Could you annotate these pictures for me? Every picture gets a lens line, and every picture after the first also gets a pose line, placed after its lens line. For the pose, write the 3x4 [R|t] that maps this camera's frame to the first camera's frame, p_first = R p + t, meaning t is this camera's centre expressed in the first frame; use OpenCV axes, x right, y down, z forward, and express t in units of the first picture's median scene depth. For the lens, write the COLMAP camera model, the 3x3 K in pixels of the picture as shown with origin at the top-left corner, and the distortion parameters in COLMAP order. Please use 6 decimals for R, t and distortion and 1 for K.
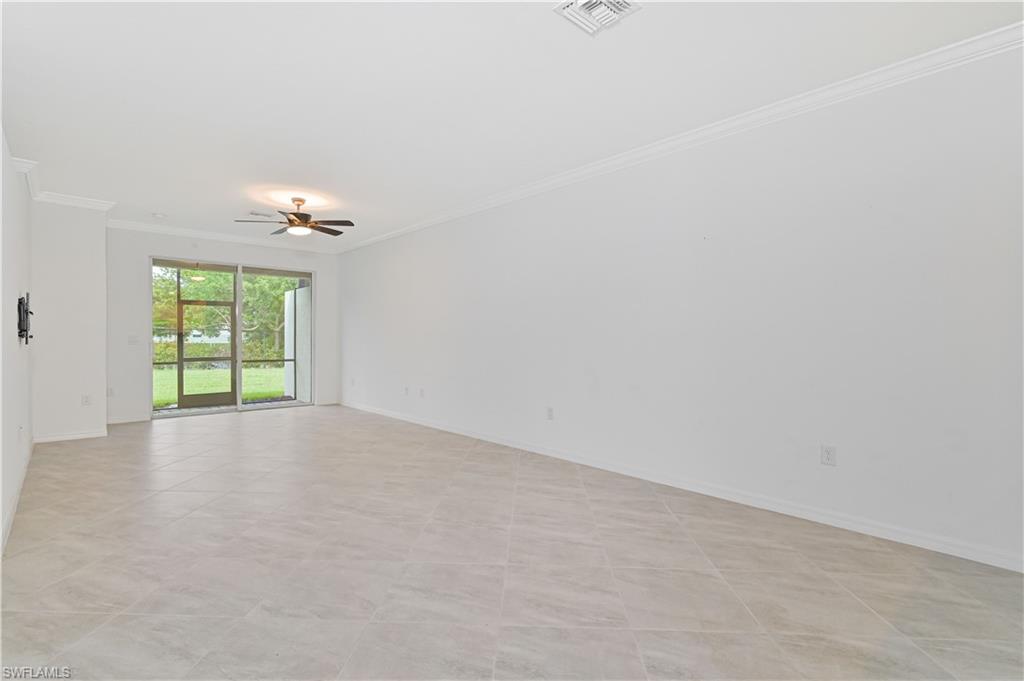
lens RADIAL K [[490.0, 0, 516.2], [0, 490.0, 340.2], [0, 0, 1]] dist [-0.000578, -0.000039]
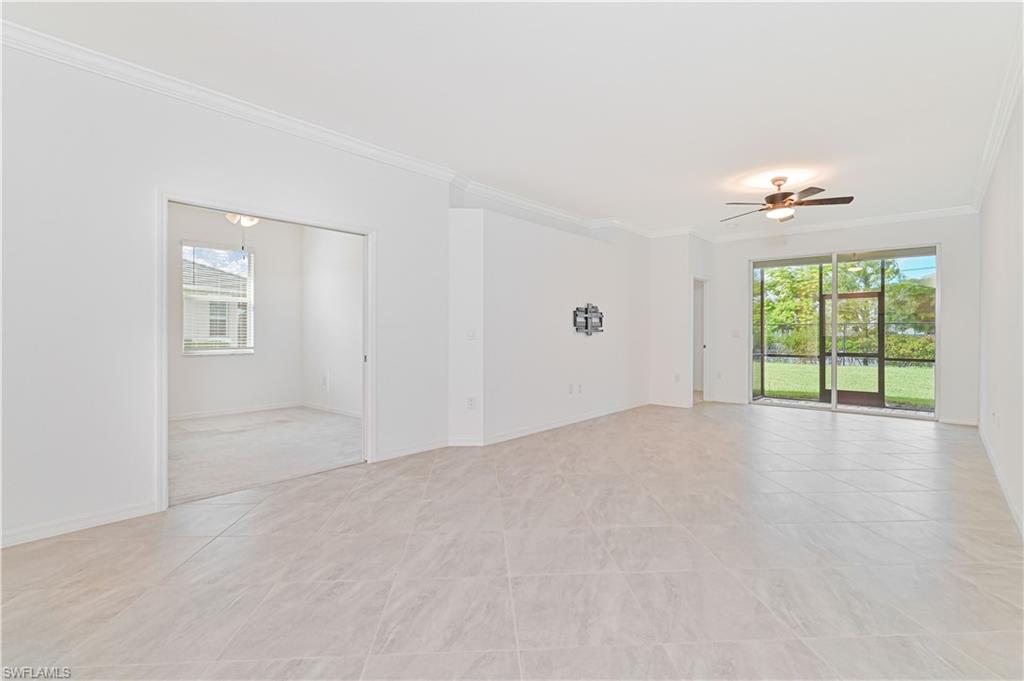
lens RADIAL K [[490.0, 0, 513.5], [0, 490.0, 333.9], [0, 0, 1]] dist [-0.000578, -0.000039]
pose [[0.108015, 0.003993, -0.994141, 0.876419], [-0.007220, 0.999969, 0.003232, 0.001573], [0.994123, 0.006828, 0.108041, 0.891153]]
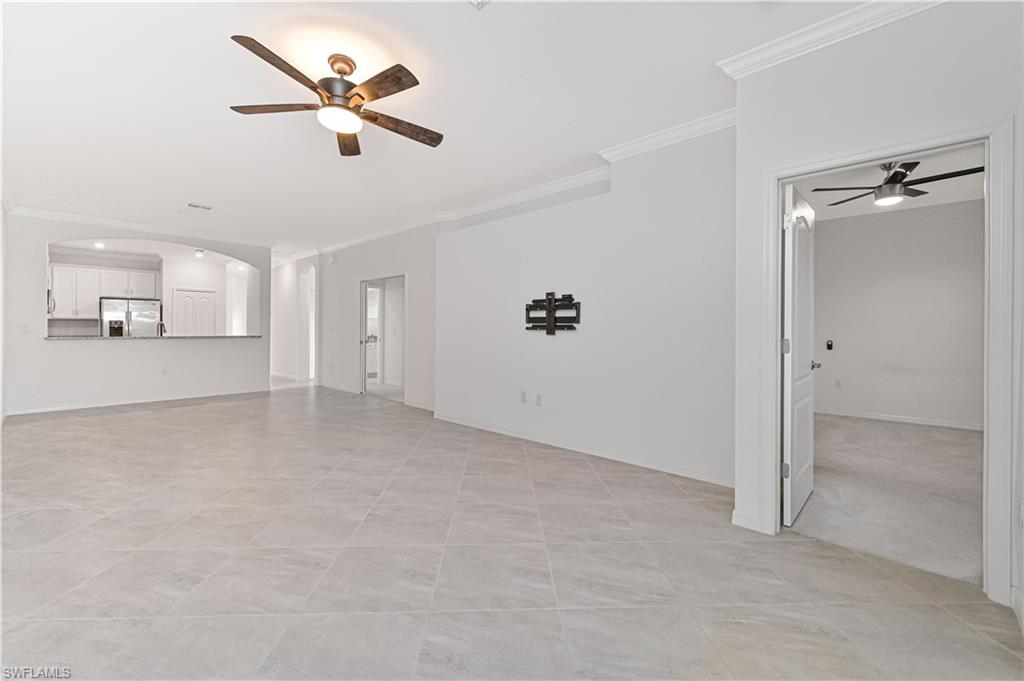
lens RADIAL K [[429.4, 0, 510.0], [0, 429.4, 333.7], [0, 0, 1]] dist [0.000234, 0.000179]
pose [[-0.998003, -0.007892, -0.062674, -1.023457], [-0.008475, 0.999923, 0.009034, -0.000427], [0.062598, 0.009547, -0.997993, 2.878923]]
